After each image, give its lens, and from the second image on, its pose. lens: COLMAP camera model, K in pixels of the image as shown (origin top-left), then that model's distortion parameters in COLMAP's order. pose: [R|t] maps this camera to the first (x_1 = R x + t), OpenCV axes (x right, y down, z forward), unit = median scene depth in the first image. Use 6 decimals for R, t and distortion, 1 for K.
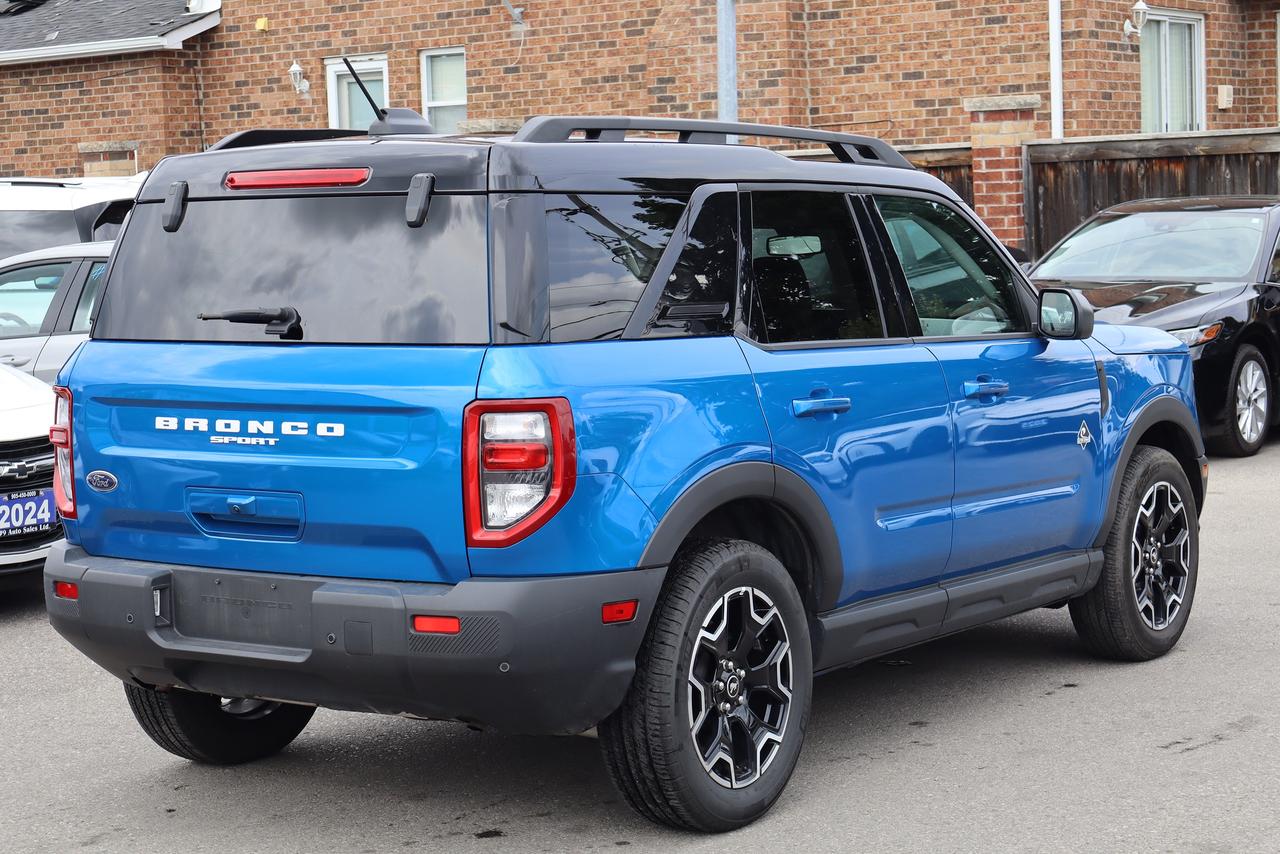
lens RADIAL K [[2547.5, 0, 640.0], [0, 2547.5, 427.0], [0, 0, 1]] dist [0.019244, -0.242613]
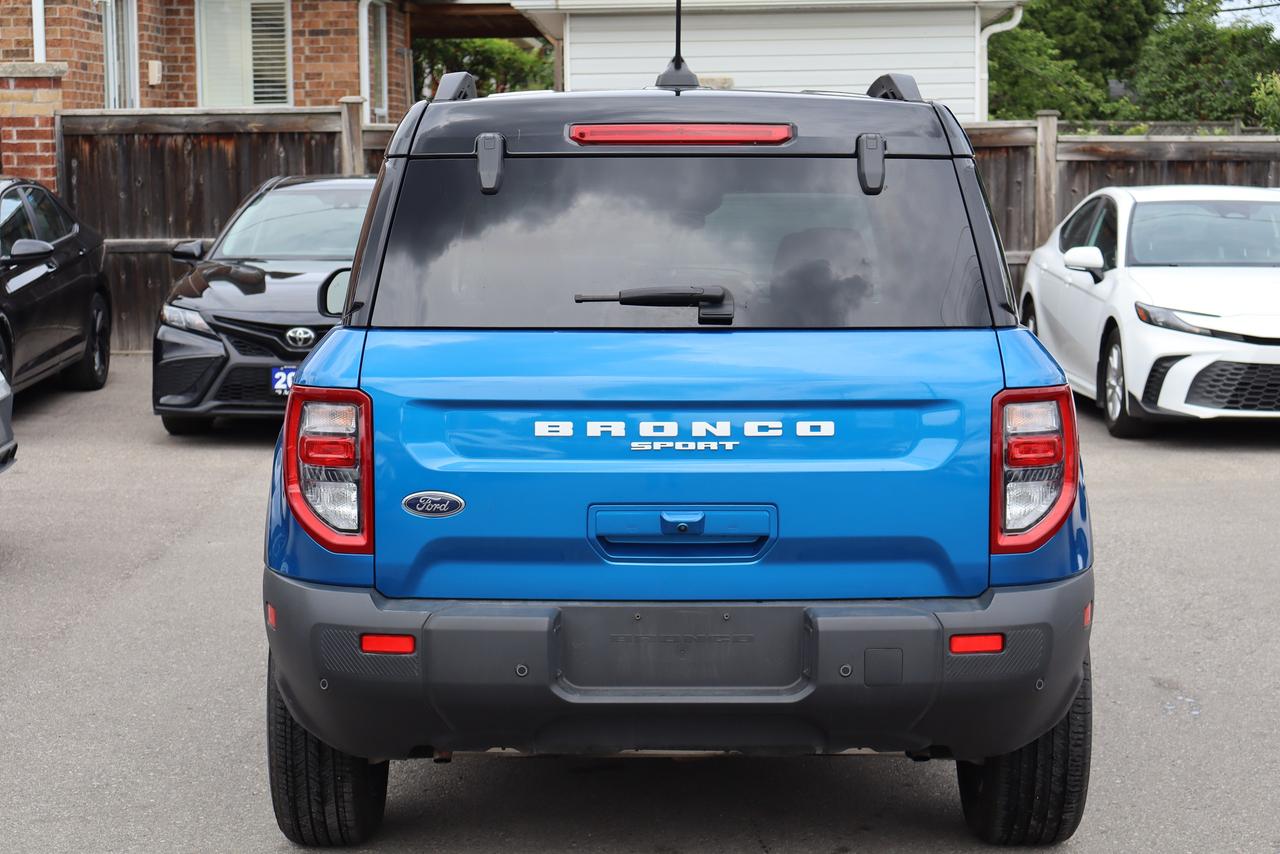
lens RADIAL K [[2547.5, 0, 640.0], [0, 2547.5, 427.0], [0, 0, 1]] dist [0.019244, -0.242613]
pose [[0.820112, -0.033105, 0.571245, -0.218372], [0.028930, 0.999447, 0.016387, -0.005048], [-0.571472, 0.003087, 0.820616, 0.109063]]
